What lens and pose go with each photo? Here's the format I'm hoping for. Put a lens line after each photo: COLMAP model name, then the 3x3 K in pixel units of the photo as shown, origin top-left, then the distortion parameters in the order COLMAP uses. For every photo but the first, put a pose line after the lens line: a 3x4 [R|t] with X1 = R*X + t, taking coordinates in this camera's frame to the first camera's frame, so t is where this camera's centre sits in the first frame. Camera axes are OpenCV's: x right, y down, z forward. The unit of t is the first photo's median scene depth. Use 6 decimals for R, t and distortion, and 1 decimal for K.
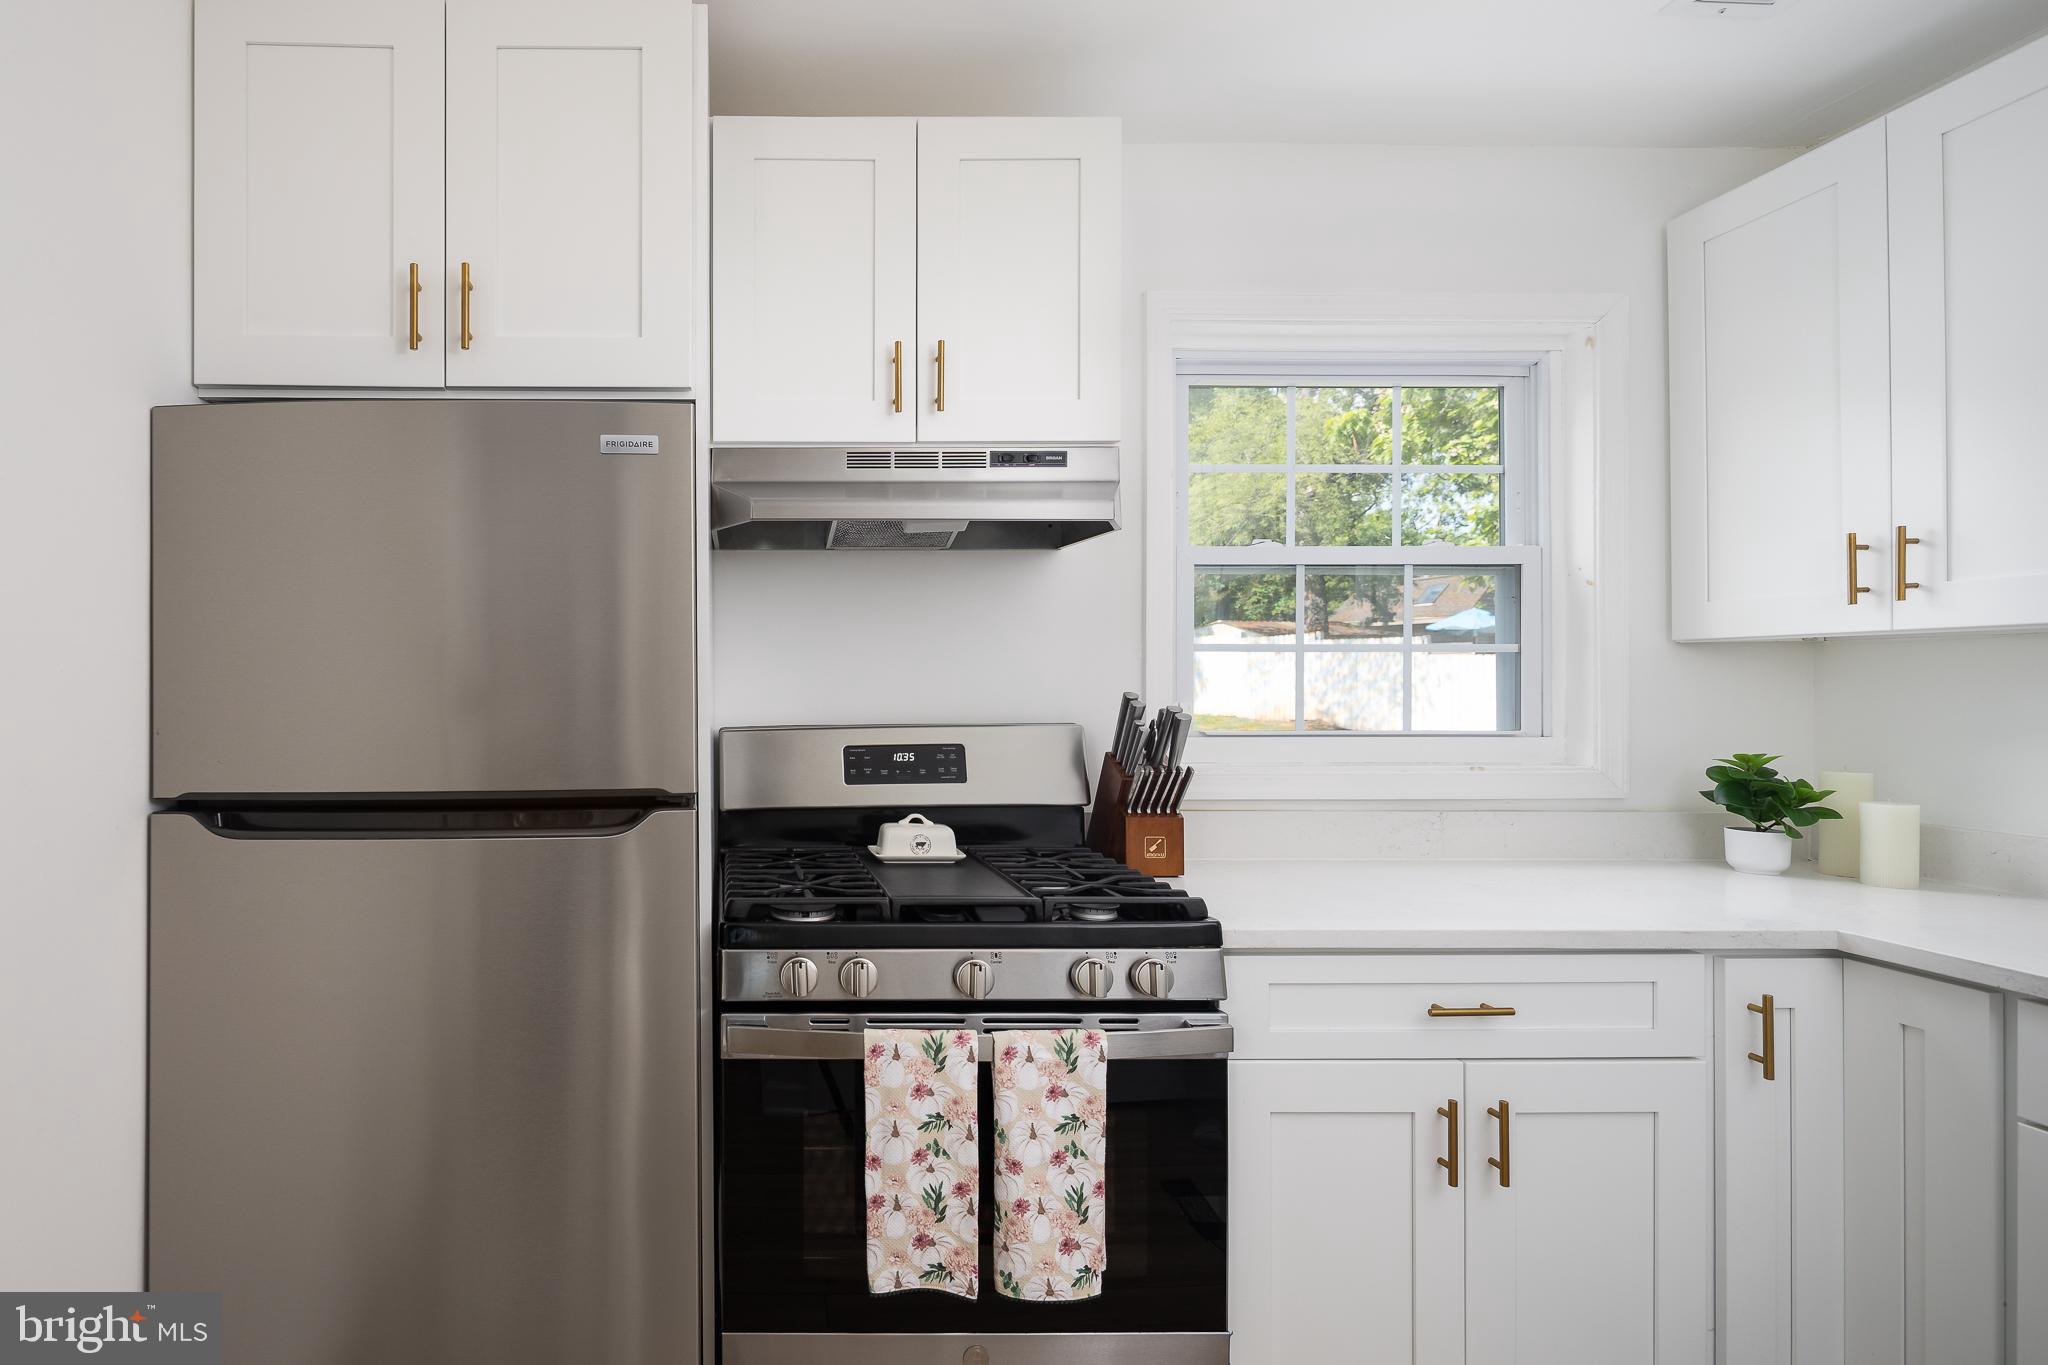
lens RADIAL K [[999.3, 0, 1007.8], [0, 999.3, 677.4], [0, 0, 1]] dist [0.005515, 0.000065]
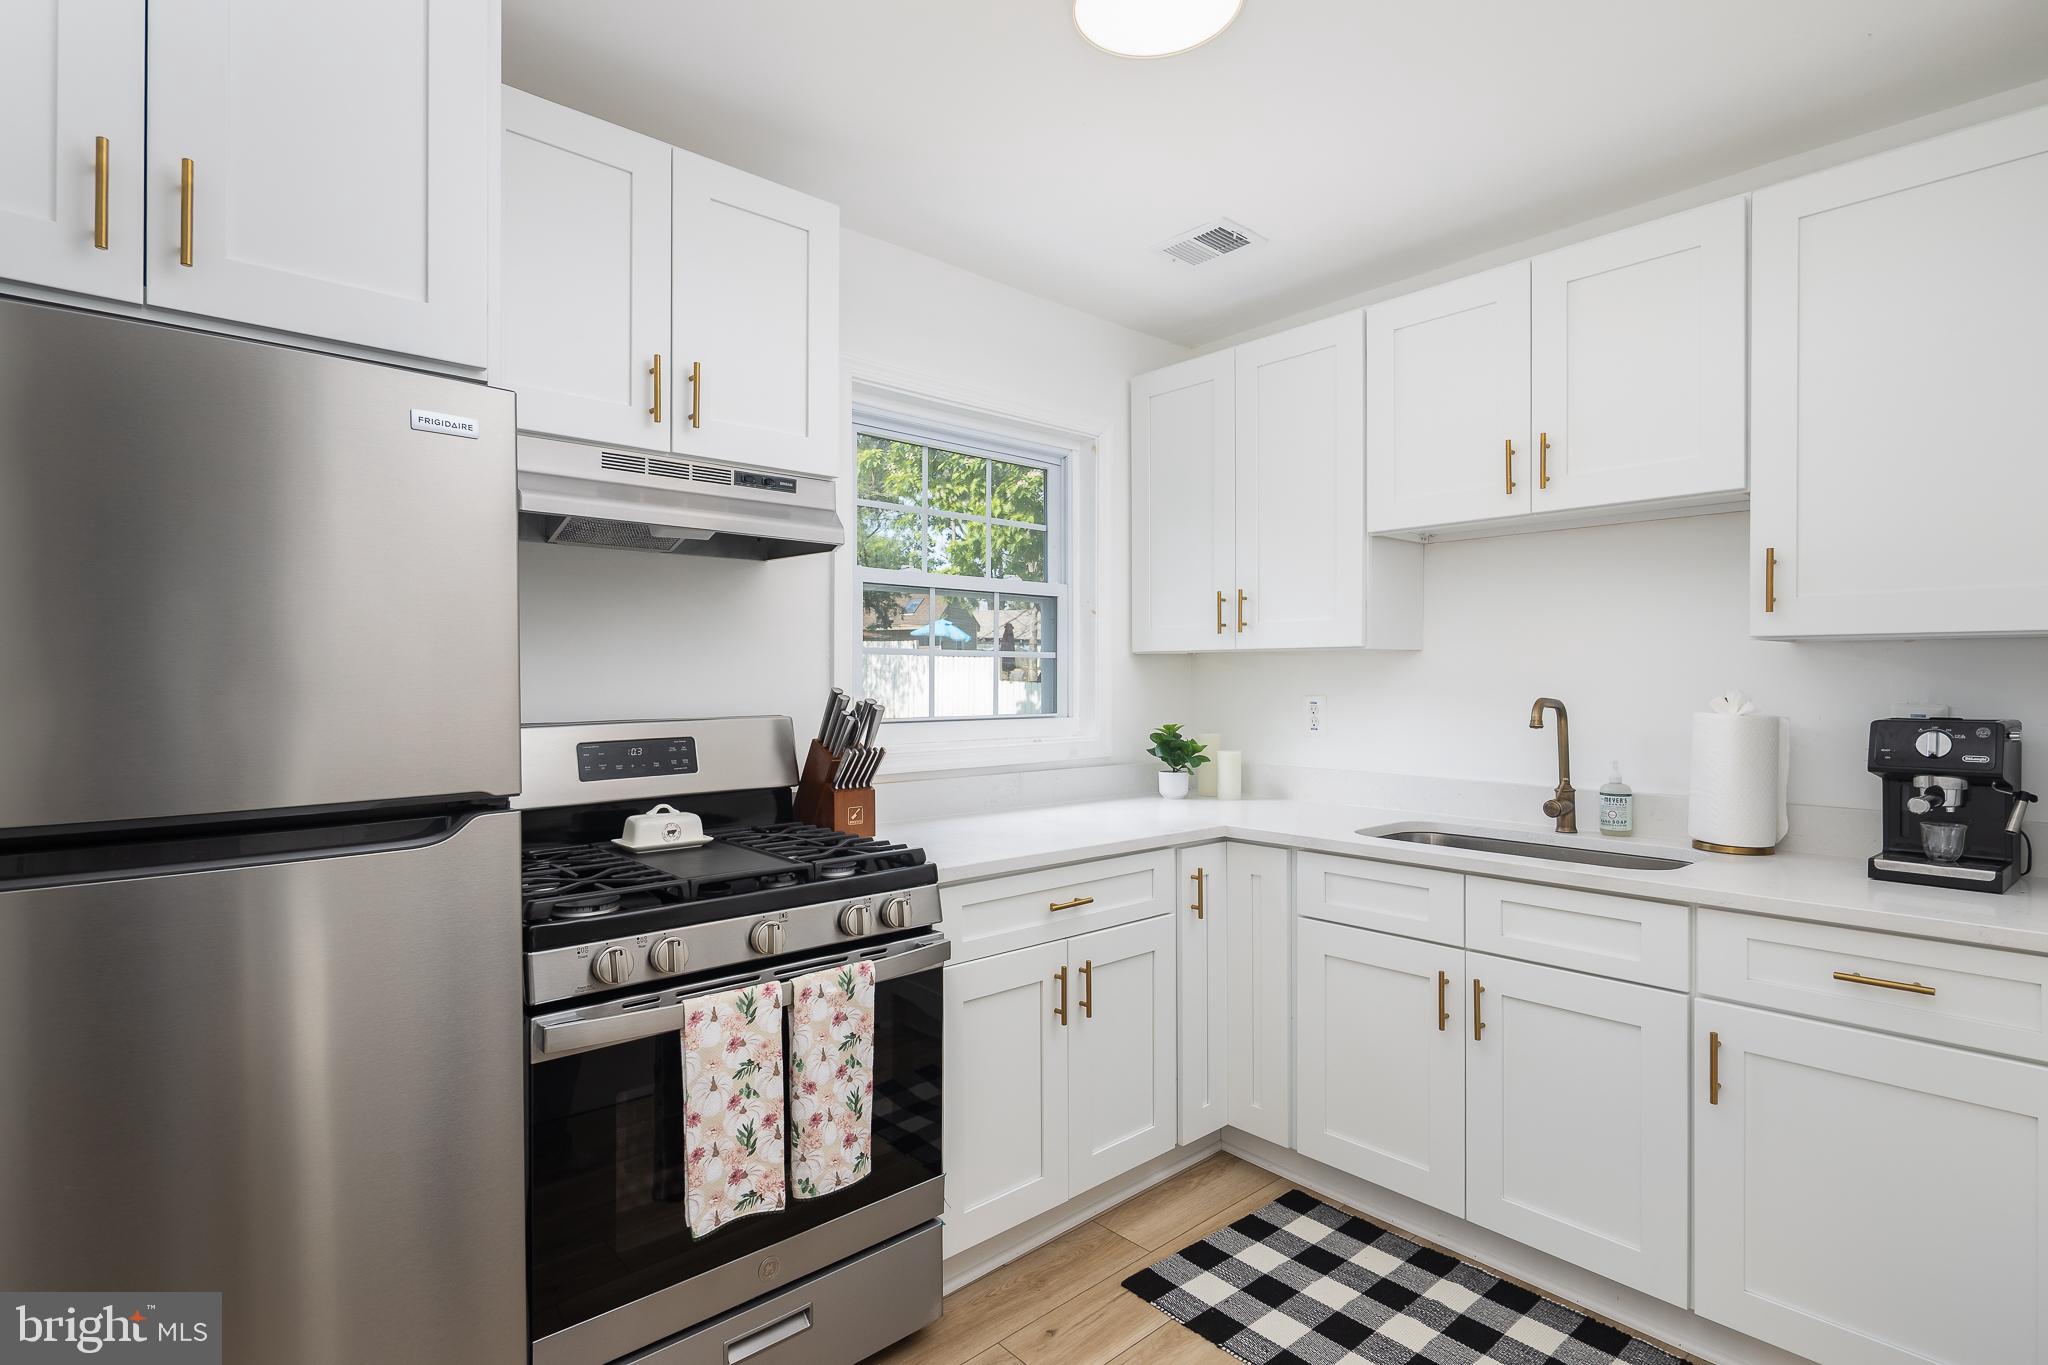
lens RADIAL K [[999.3, 0, 1028.9], [0, 999.3, 681.1], [0, 0, 1]] dist [0.005515, 0.000065]
pose [[0.750510, 0.000279, 0.660859, -0.502296], [-0.008873, 0.999914, 0.009655, -0.007027], [-0.660799, -0.013110, 0.750448, -0.048796]]
